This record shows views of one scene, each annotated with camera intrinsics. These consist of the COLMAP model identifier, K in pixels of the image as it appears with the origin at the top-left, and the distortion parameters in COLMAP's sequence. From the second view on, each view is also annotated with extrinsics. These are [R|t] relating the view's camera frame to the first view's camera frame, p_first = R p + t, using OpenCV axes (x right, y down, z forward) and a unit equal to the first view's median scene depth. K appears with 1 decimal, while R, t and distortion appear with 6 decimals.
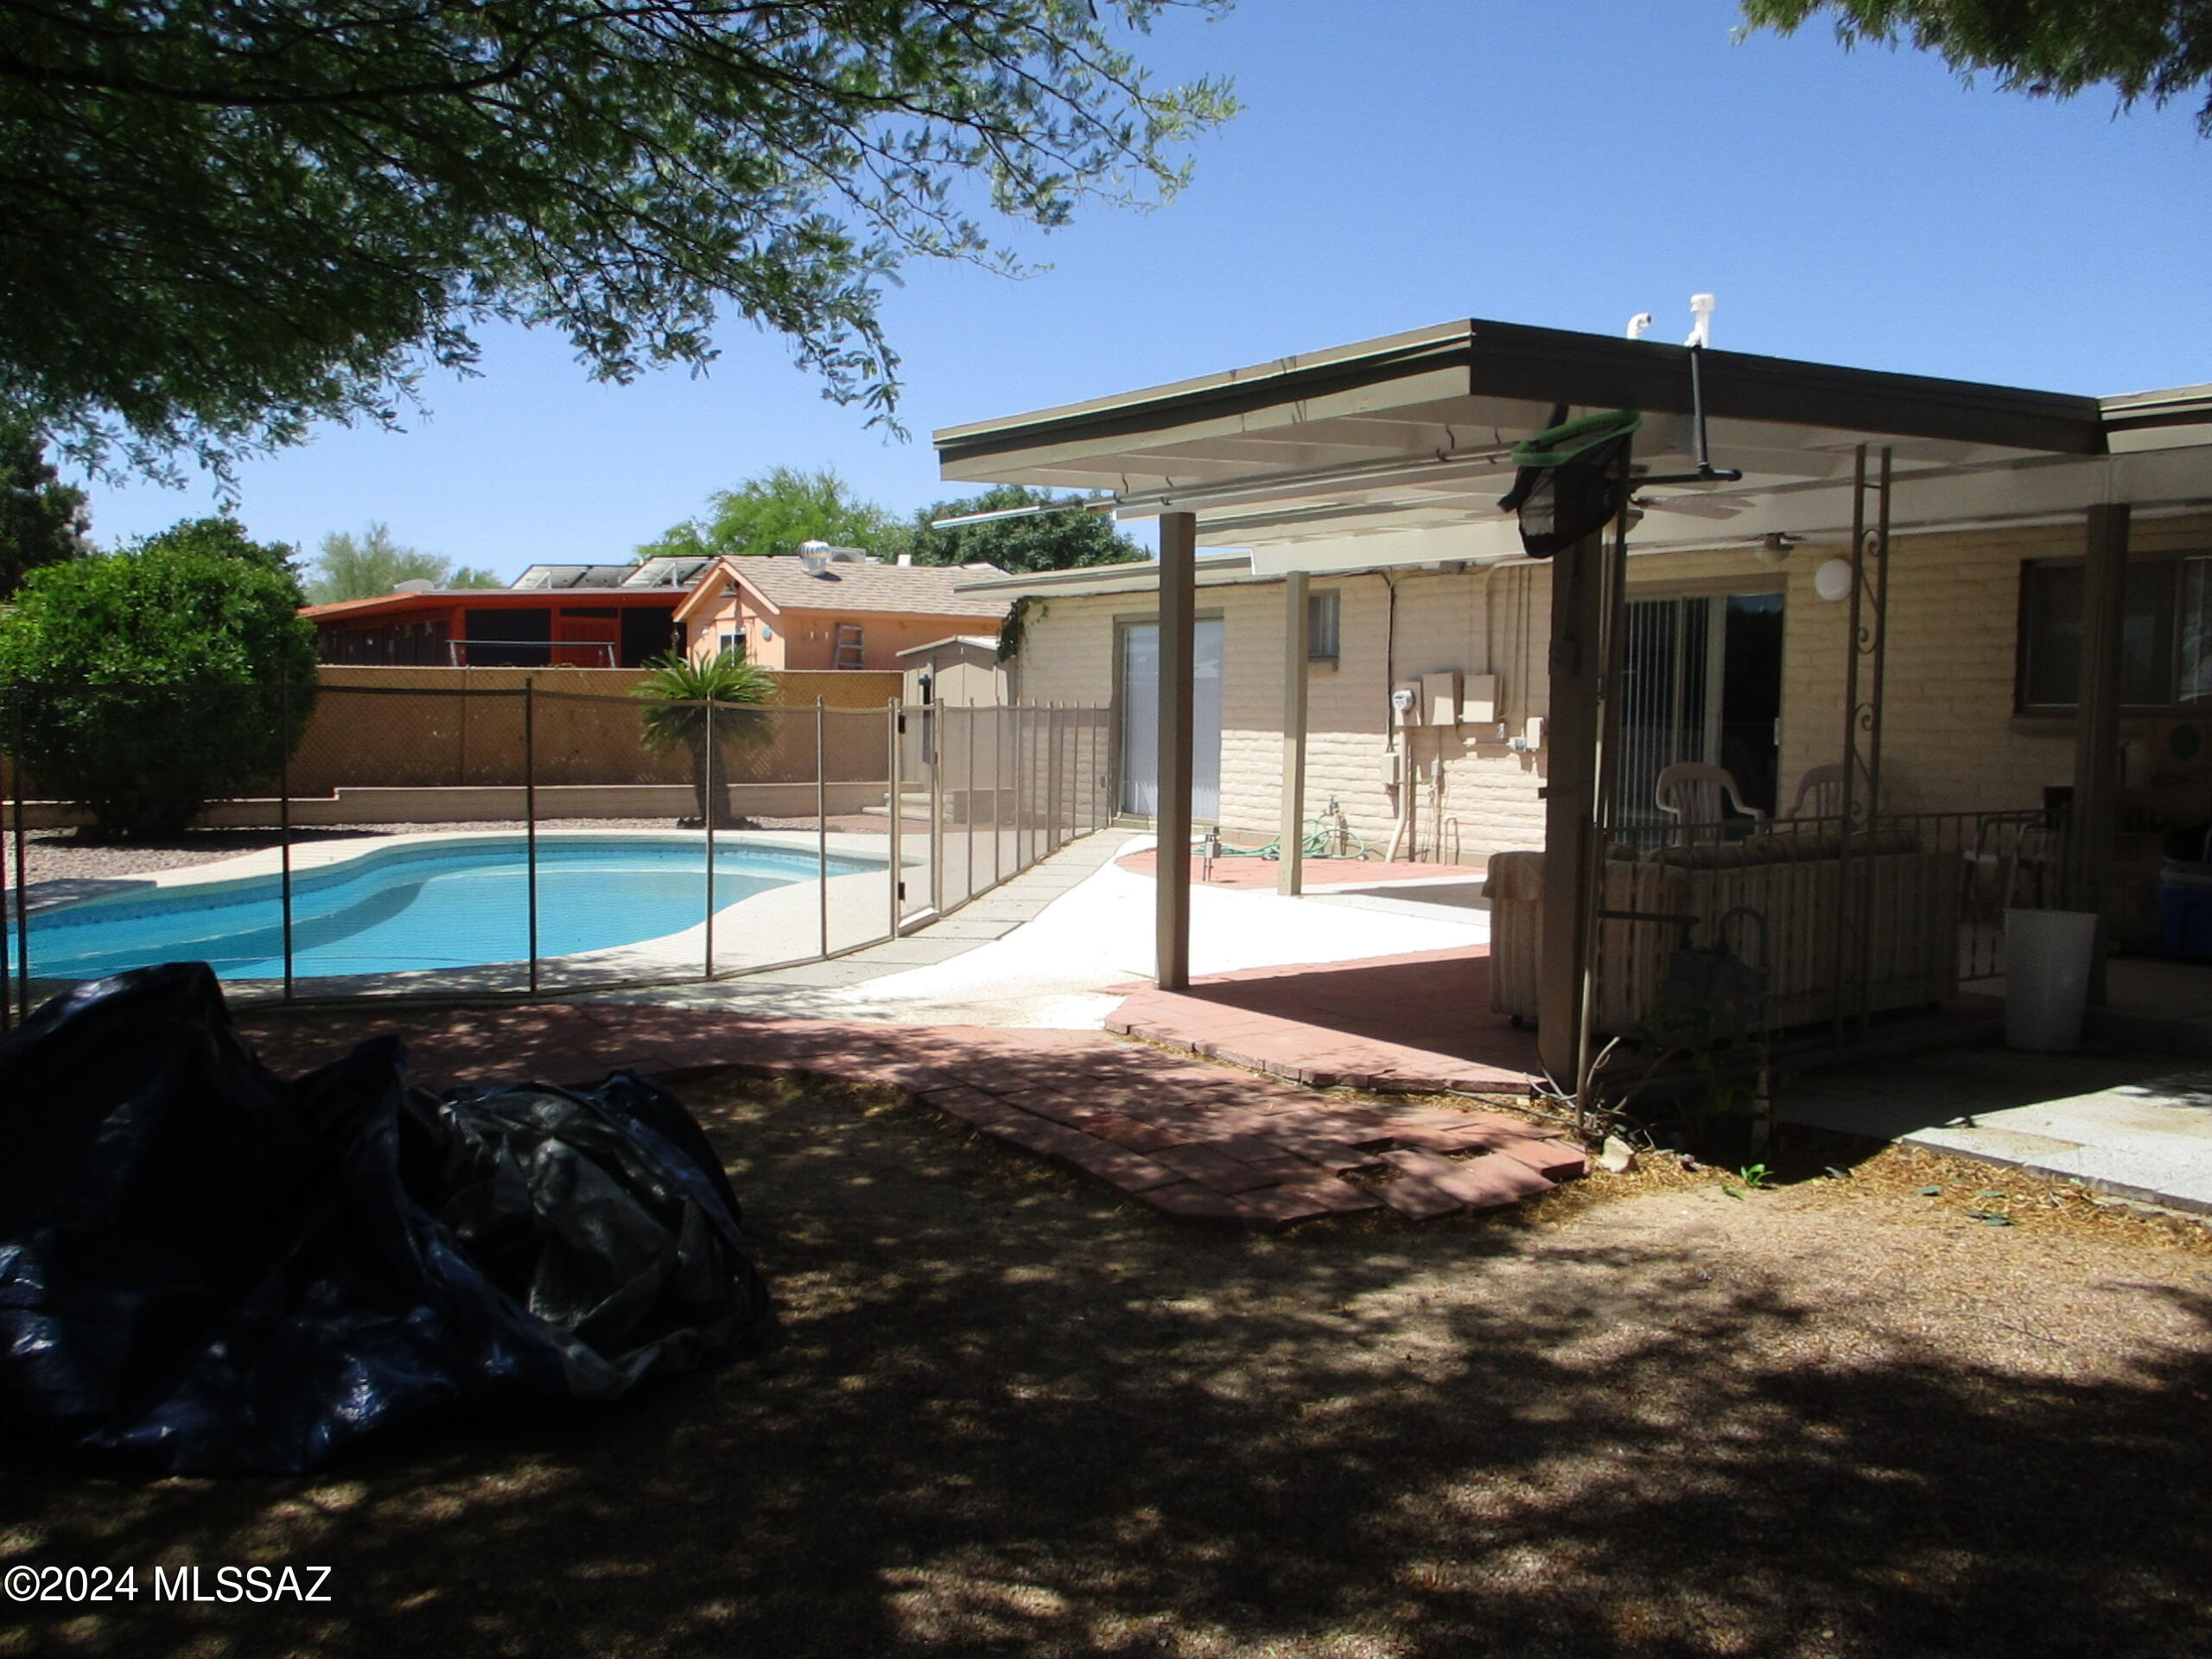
lens RADIAL K [[1857.5, 0, 1104.8], [0, 1857.5, 784.2], [0, 0, 1]] dist [0.002690, -0.011420]
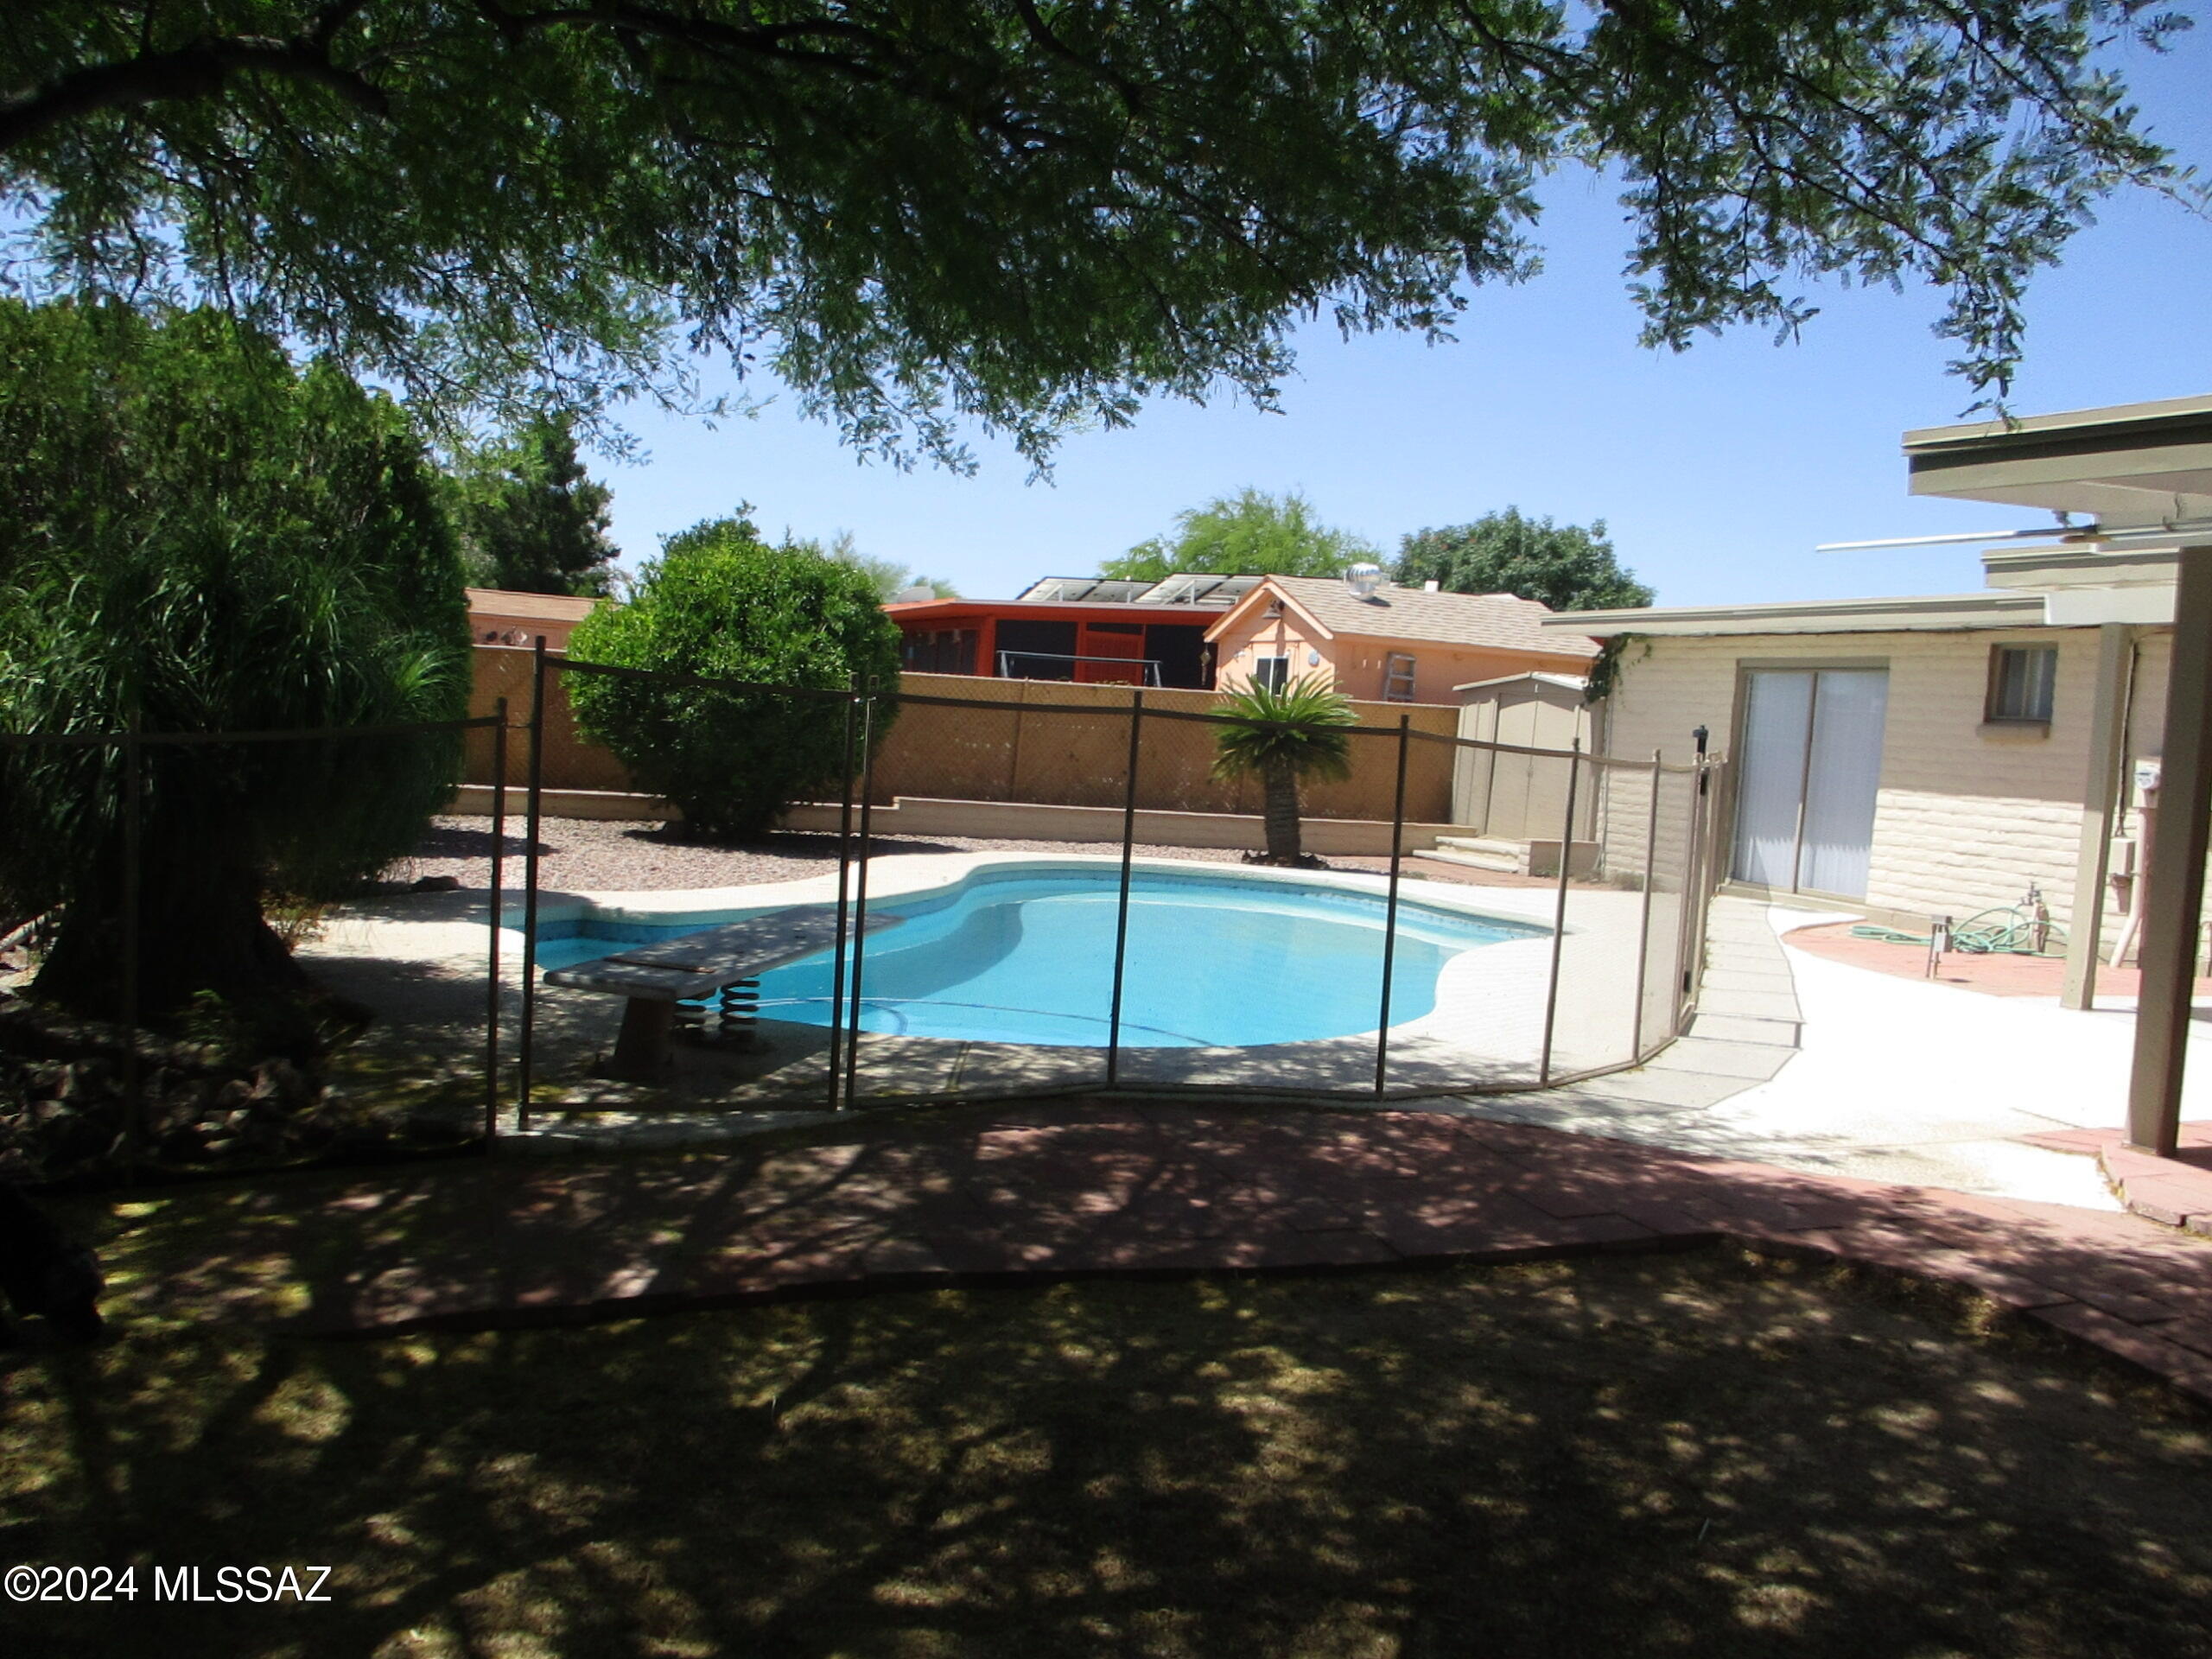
lens RADIAL K [[1831.1, 0, 1106.0], [0, 1831.1, 829.5], [0, 0, 1]] dist [-0.014157, 0.002711]
pose [[0.979333, 0.066060, -0.191160, -0.107777], [-0.063815, 0.997801, 0.017884, -0.004579], [0.191922, -0.005316, 0.981396, 0.066357]]
